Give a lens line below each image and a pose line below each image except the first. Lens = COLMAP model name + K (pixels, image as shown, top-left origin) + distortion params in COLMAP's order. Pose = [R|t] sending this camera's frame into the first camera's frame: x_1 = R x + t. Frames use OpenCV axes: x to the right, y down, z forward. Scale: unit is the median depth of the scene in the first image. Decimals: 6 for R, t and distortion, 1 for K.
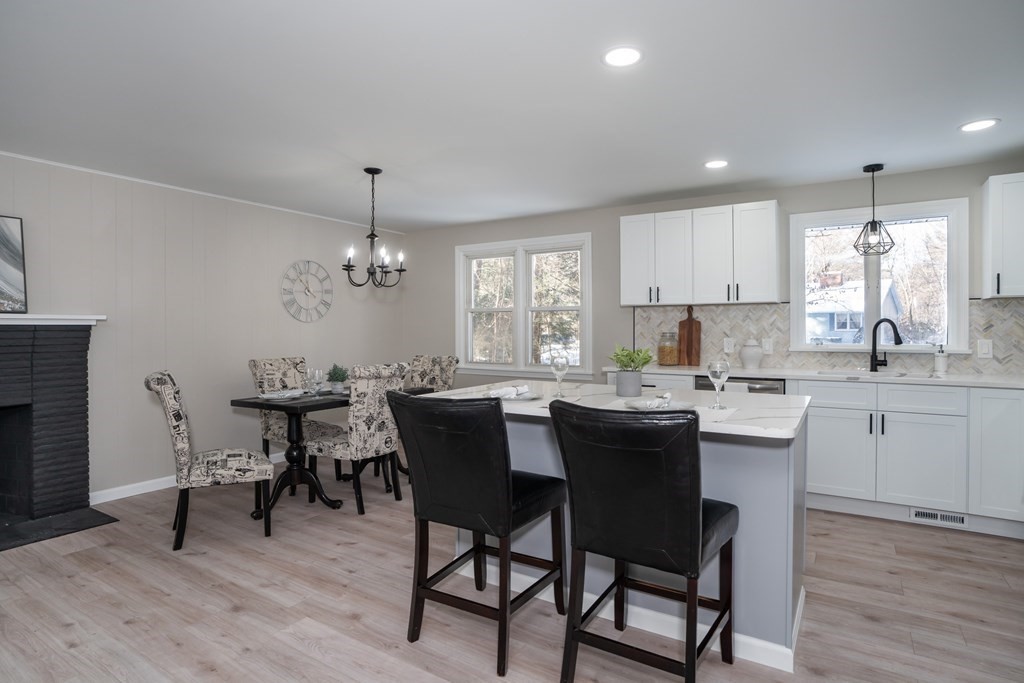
lens RADIAL K [[534.3, 0, 533.3], [0, 534.3, 329.9], [0, 0, 1]] dist [-0.025045, 0.002220]
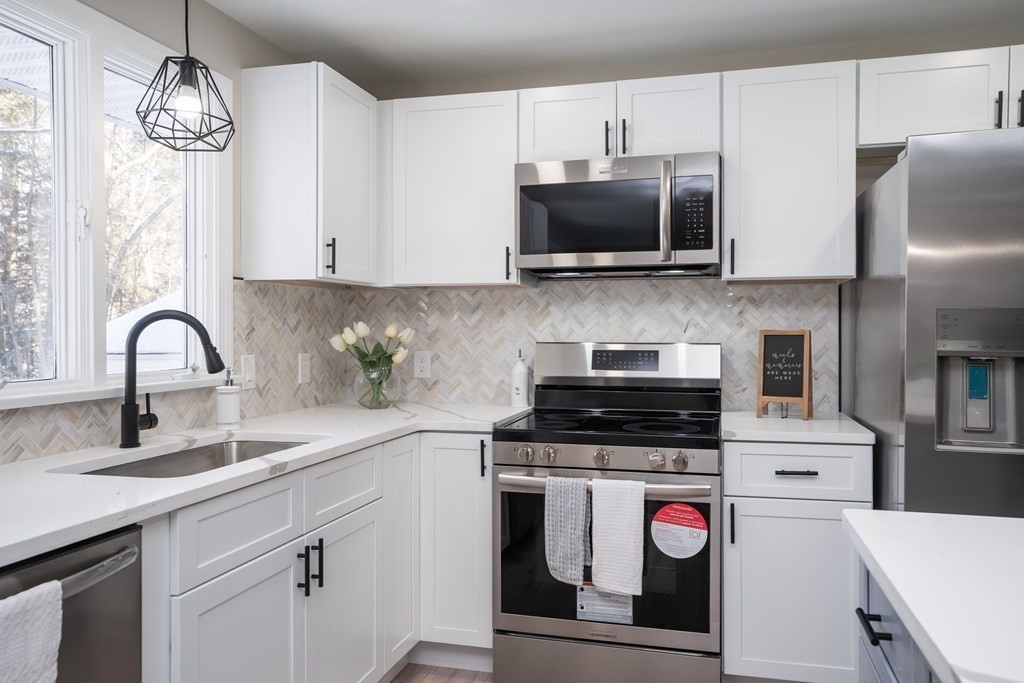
lens RADIAL K [[770.0, 0, 512.0], [0, 770.0, 341.5], [0, 0, 1]] dist [0.002780, 0.000921]
pose [[-0.287322, -0.005900, 0.957816, 0.025214], [0.011250, 0.999891, 0.009534, 0.000048], [-0.957768, 0.013514, -0.287224, 0.945374]]
